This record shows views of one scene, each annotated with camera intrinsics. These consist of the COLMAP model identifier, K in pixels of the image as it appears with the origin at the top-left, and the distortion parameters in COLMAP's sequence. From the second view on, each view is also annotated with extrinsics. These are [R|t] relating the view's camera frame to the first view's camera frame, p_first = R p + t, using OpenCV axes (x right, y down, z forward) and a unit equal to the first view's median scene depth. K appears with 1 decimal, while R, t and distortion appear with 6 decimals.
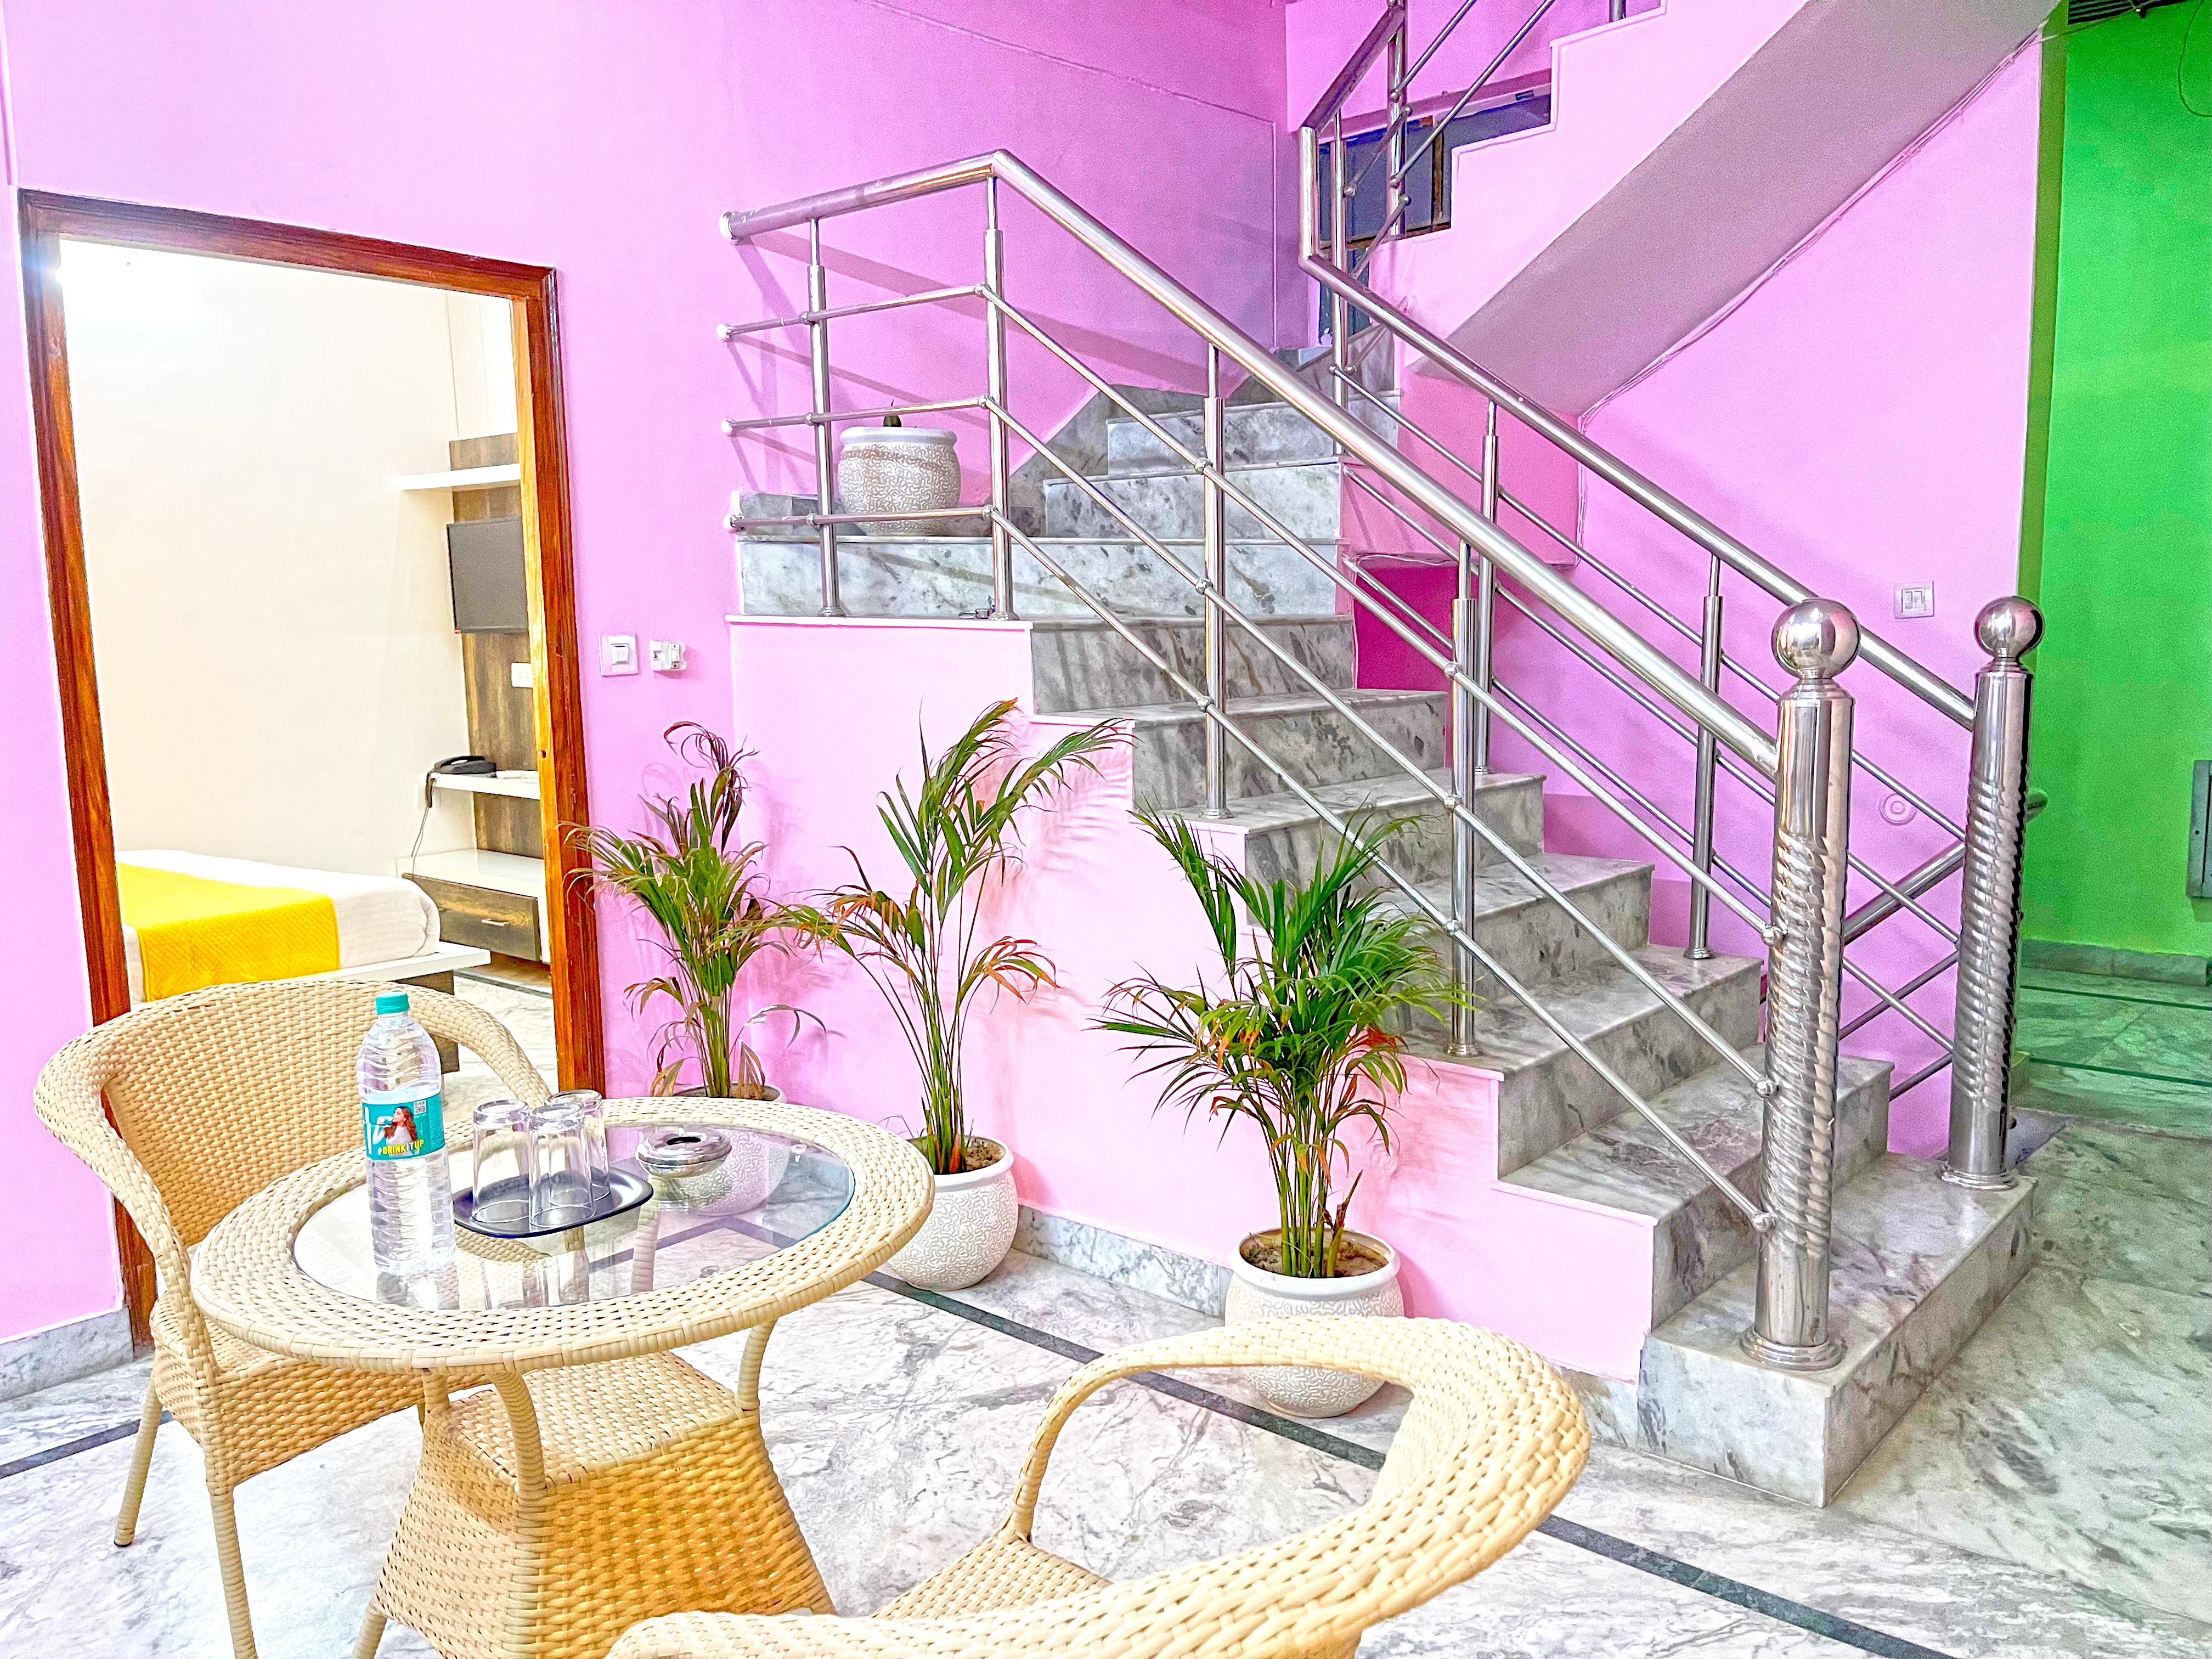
lens RADIAL K [[1672.6, 0, 1114.3], [0, 1672.6, 840.1], [0, 0, 1]] dist [0.076135, -0.091642]
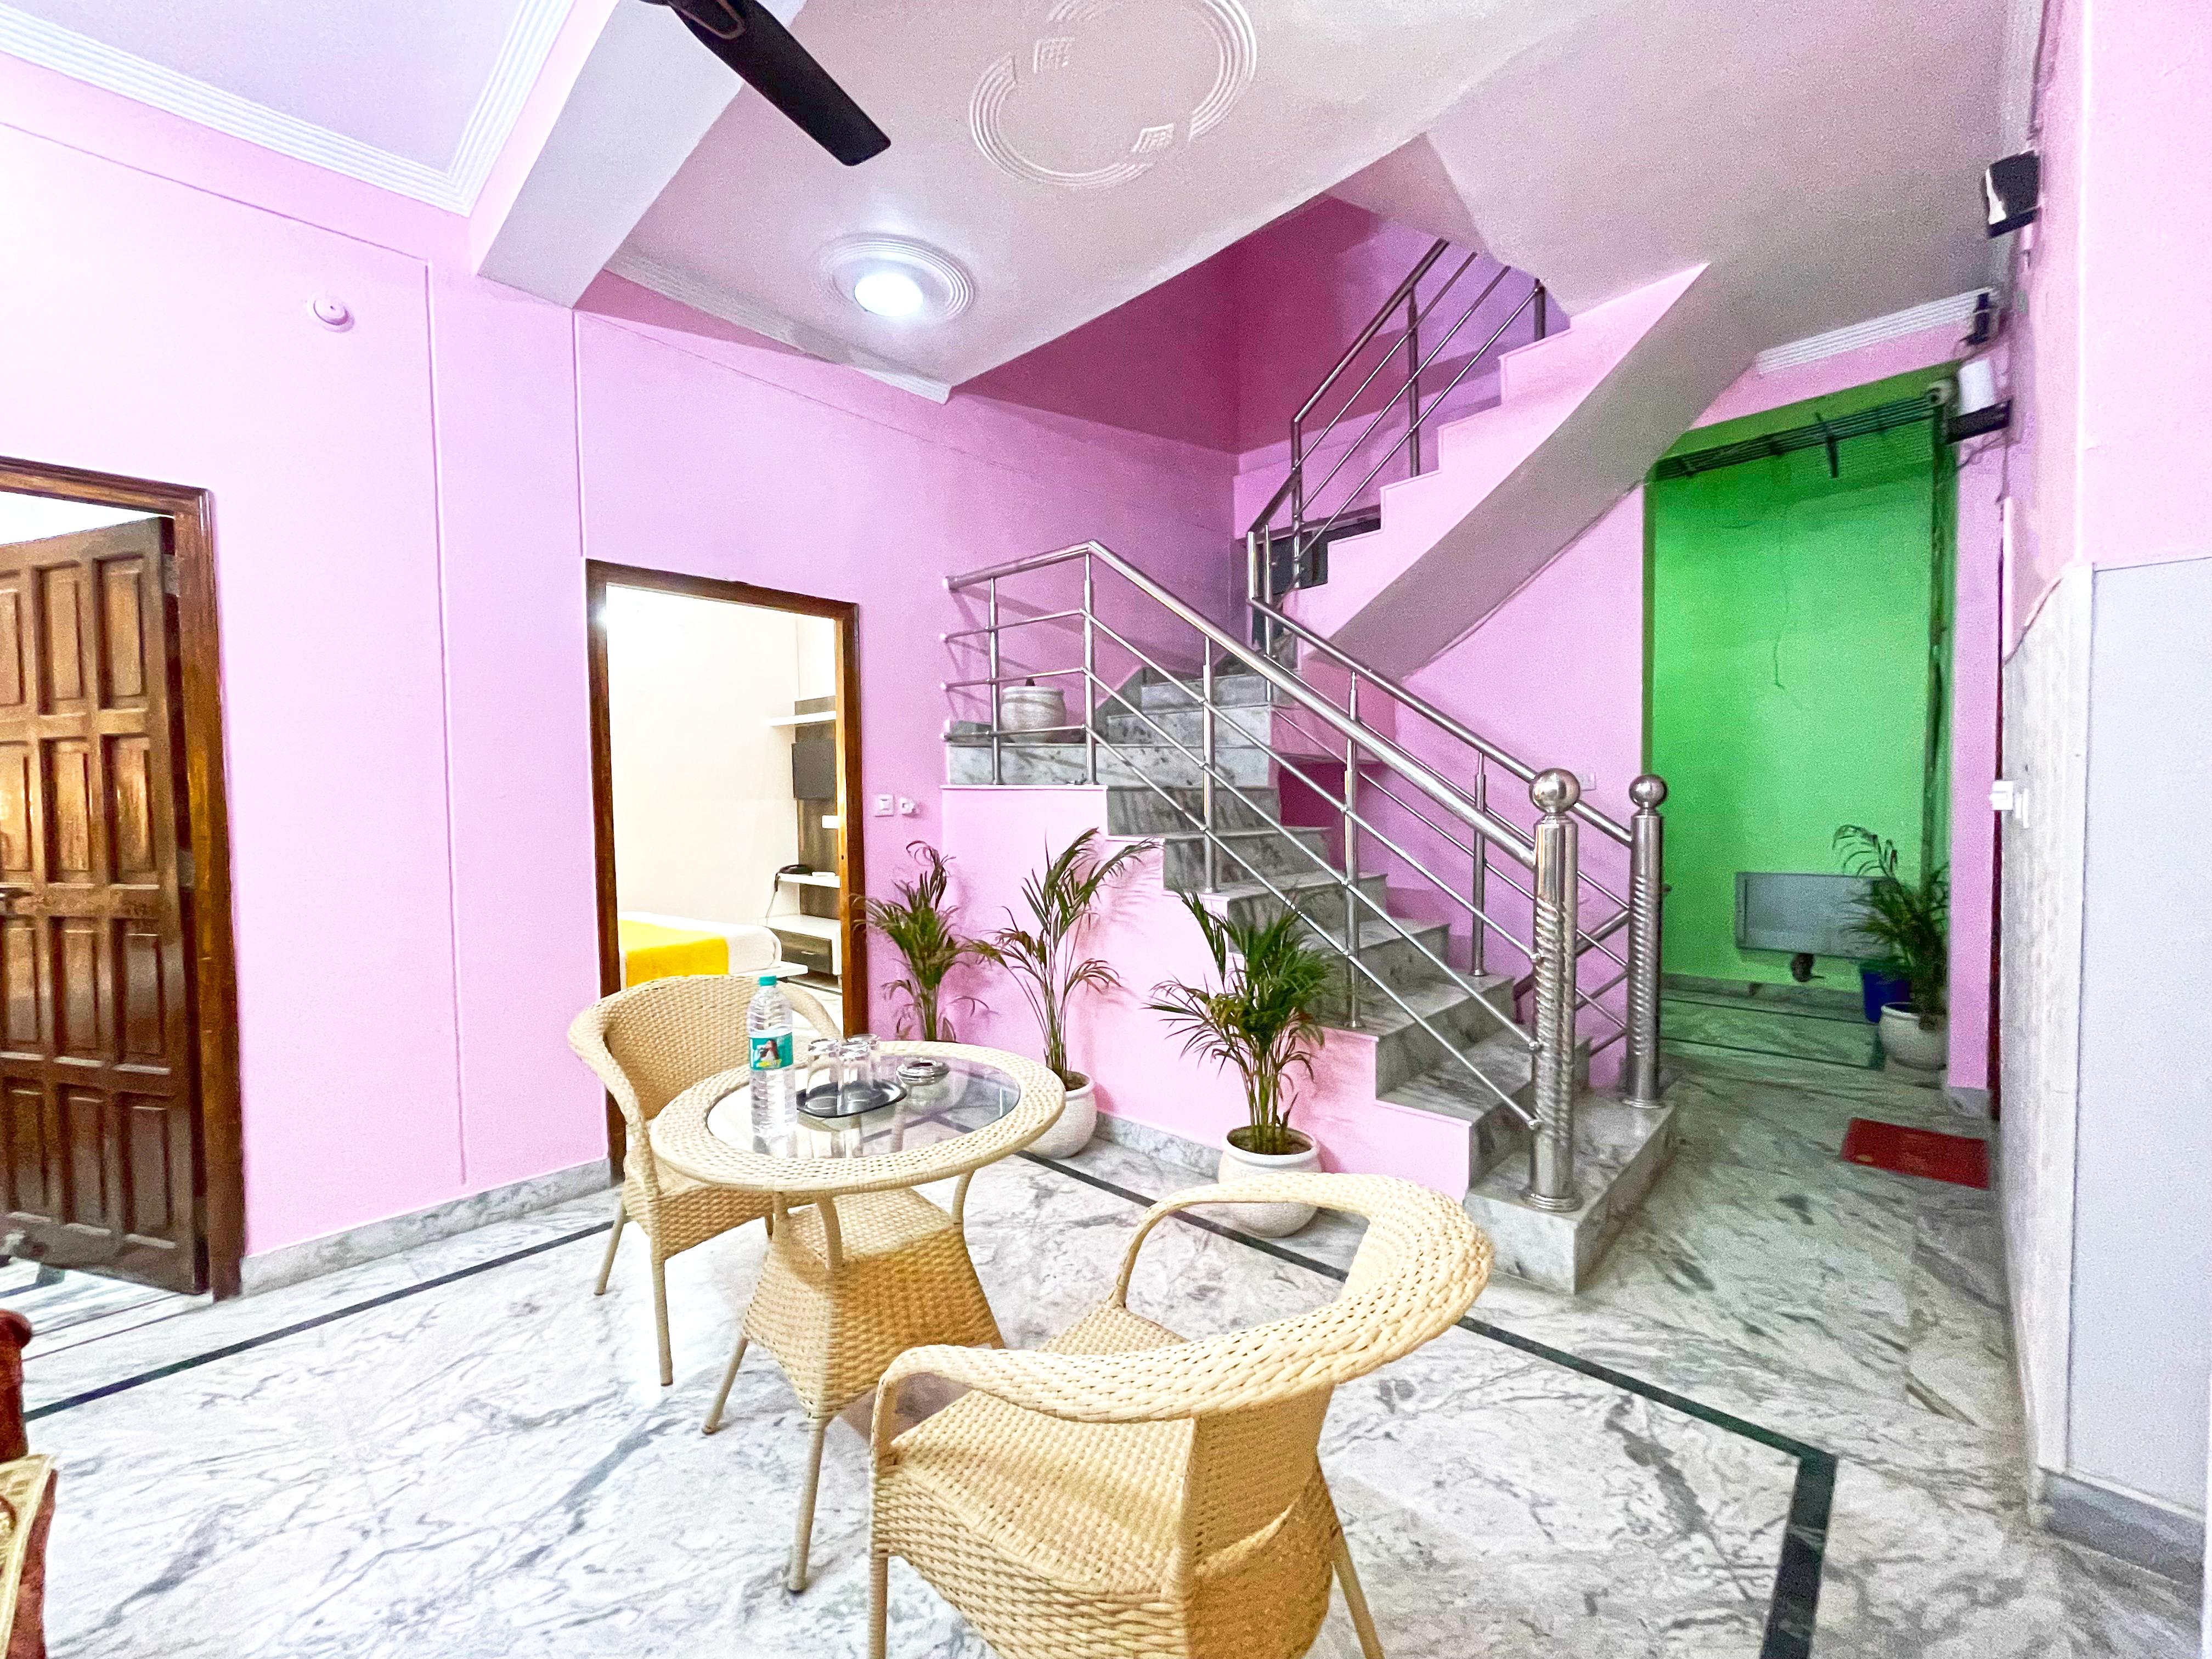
lens RADIAL K [[893.0, 0, 1099.6], [0, 893.0, 834.7], [0, 0, 1]] dist [-0.000185, 0.000310]
pose [[0.999372, 0.006038, -0.034904, -0.025024], [-0.009246, 0.995669, -0.092505, 0.014540], [0.034194, 0.092769, 0.995100, 0.034921]]
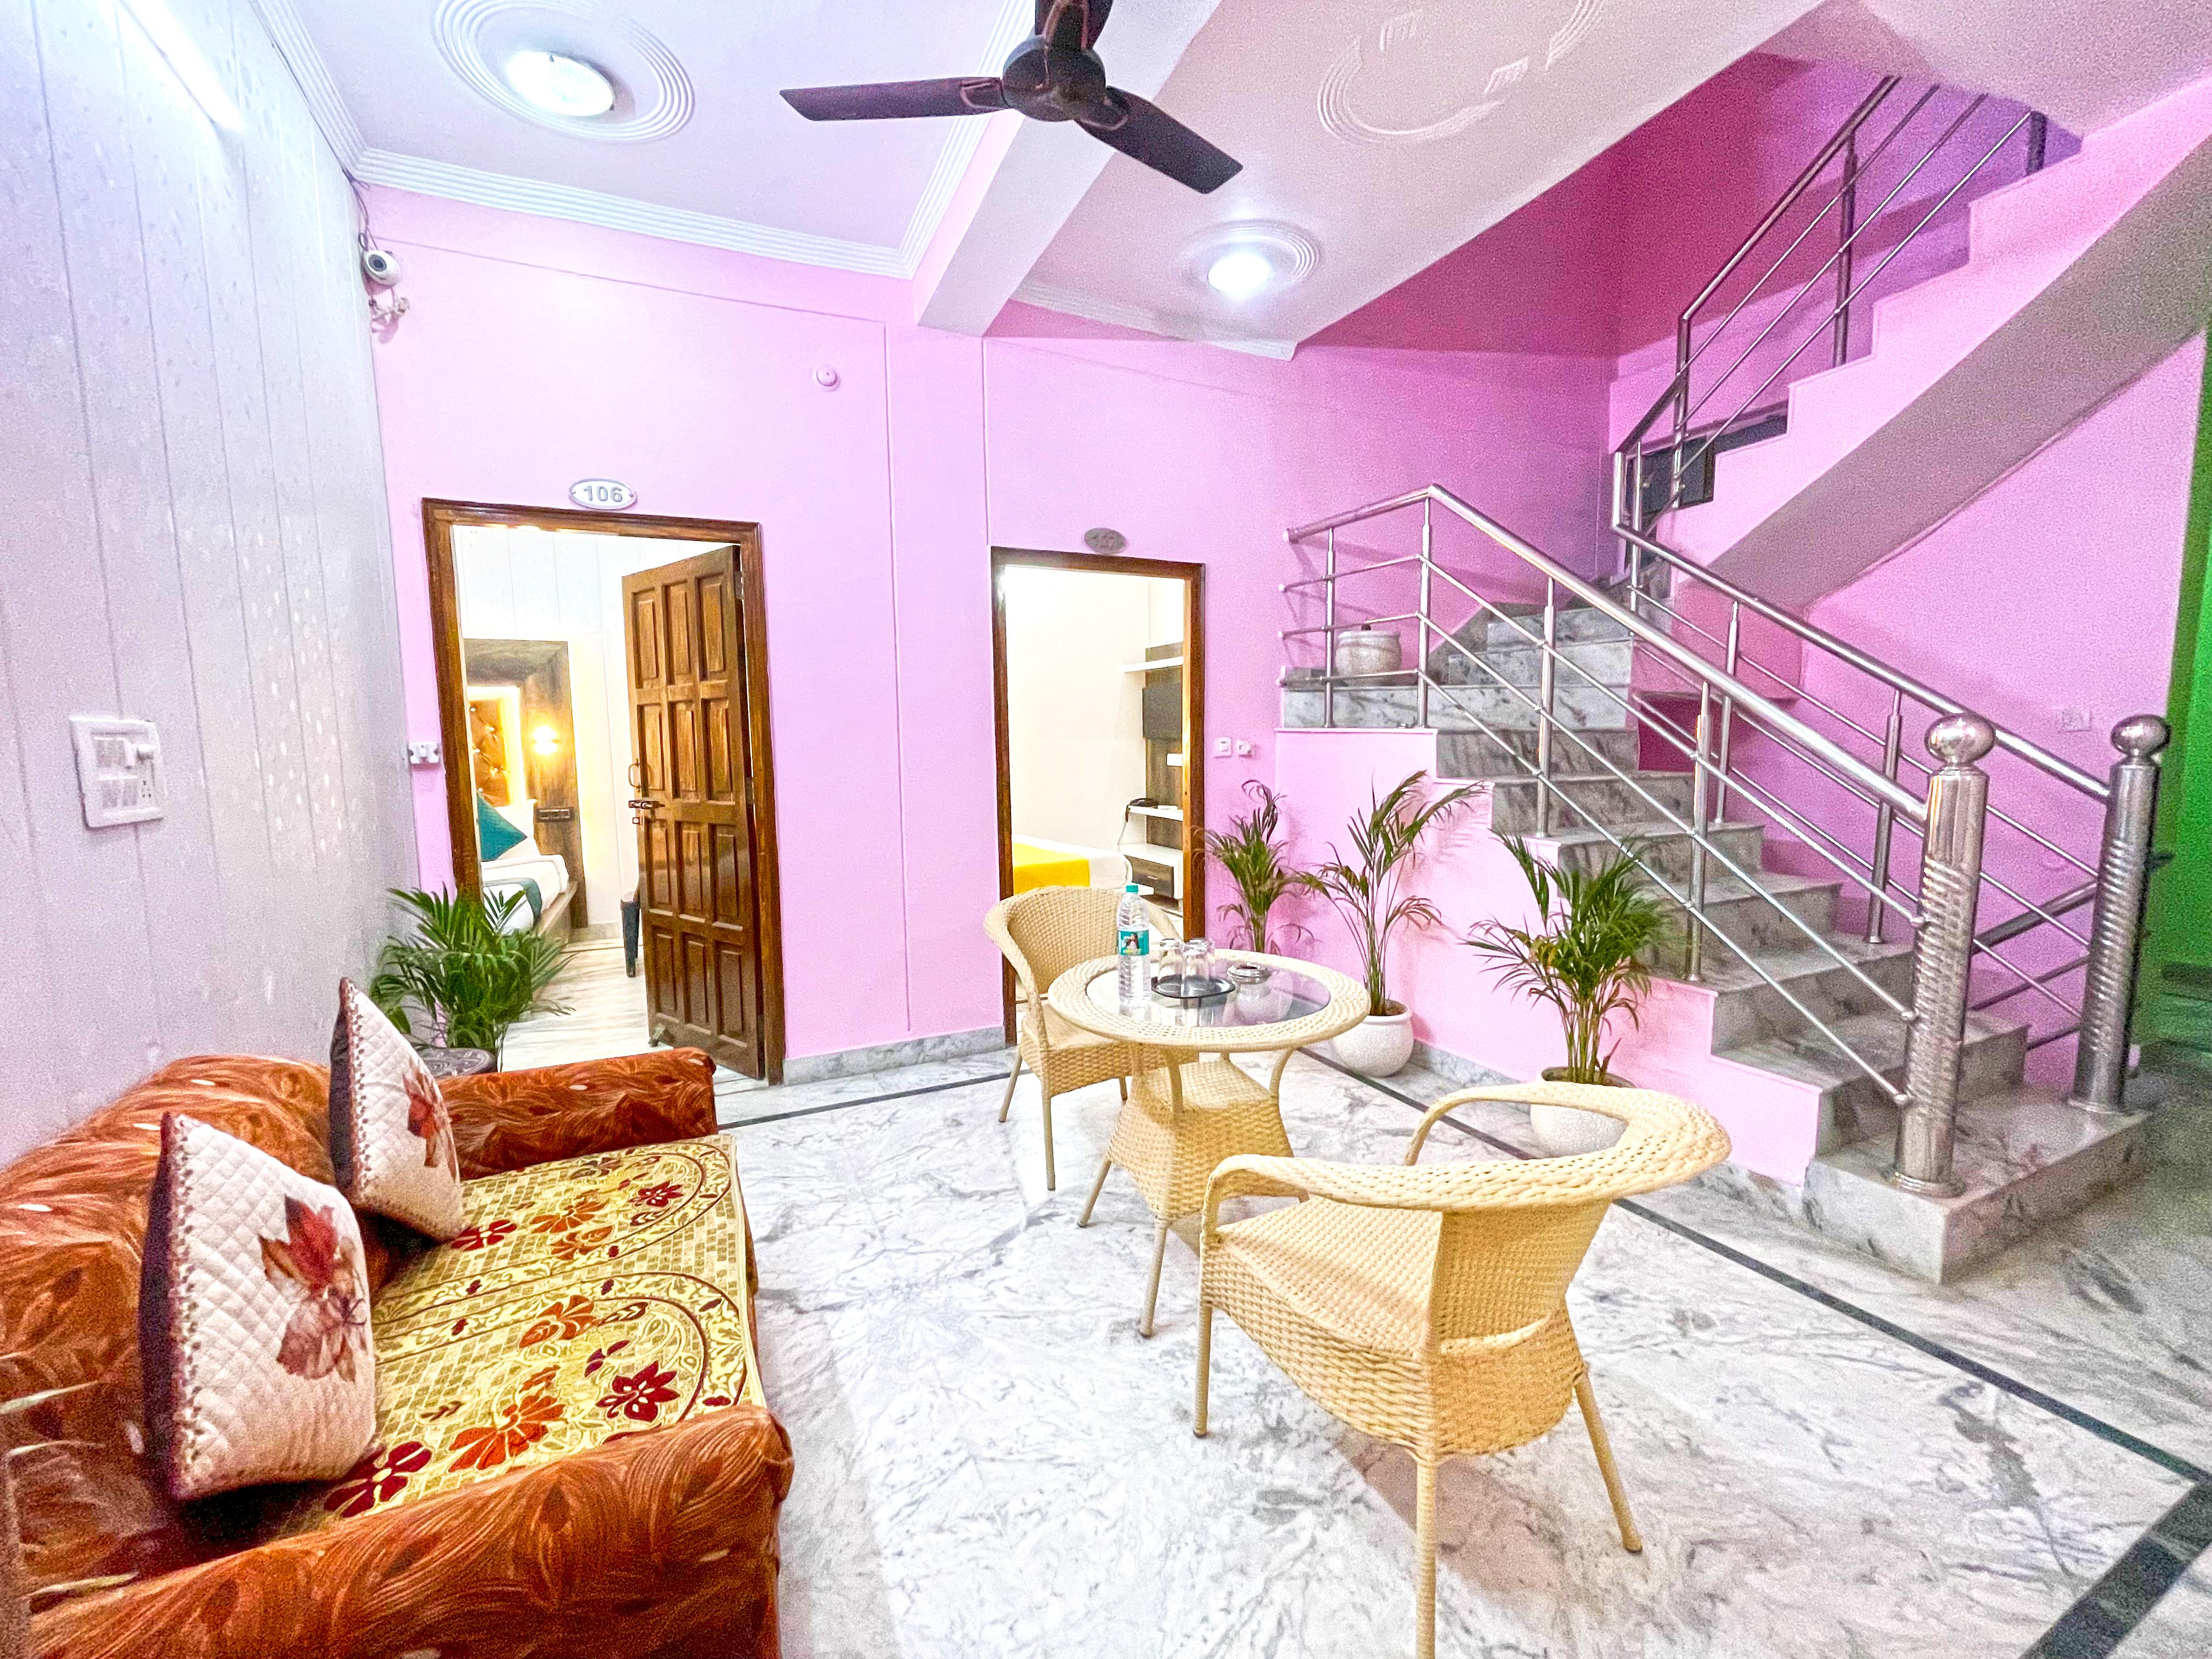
lens RADIAL K [[893.0, 0, 1099.6], [0, 893.0, 834.7], [0, 0, 1]] dist [-0.000185, 0.000310]
pose [[0.917487, 0.048316, -0.394821, 0.004642], [-0.056477, 0.998363, -0.009069, 0.019407], [0.393737, 0.030619, 0.918713, -0.070948]]
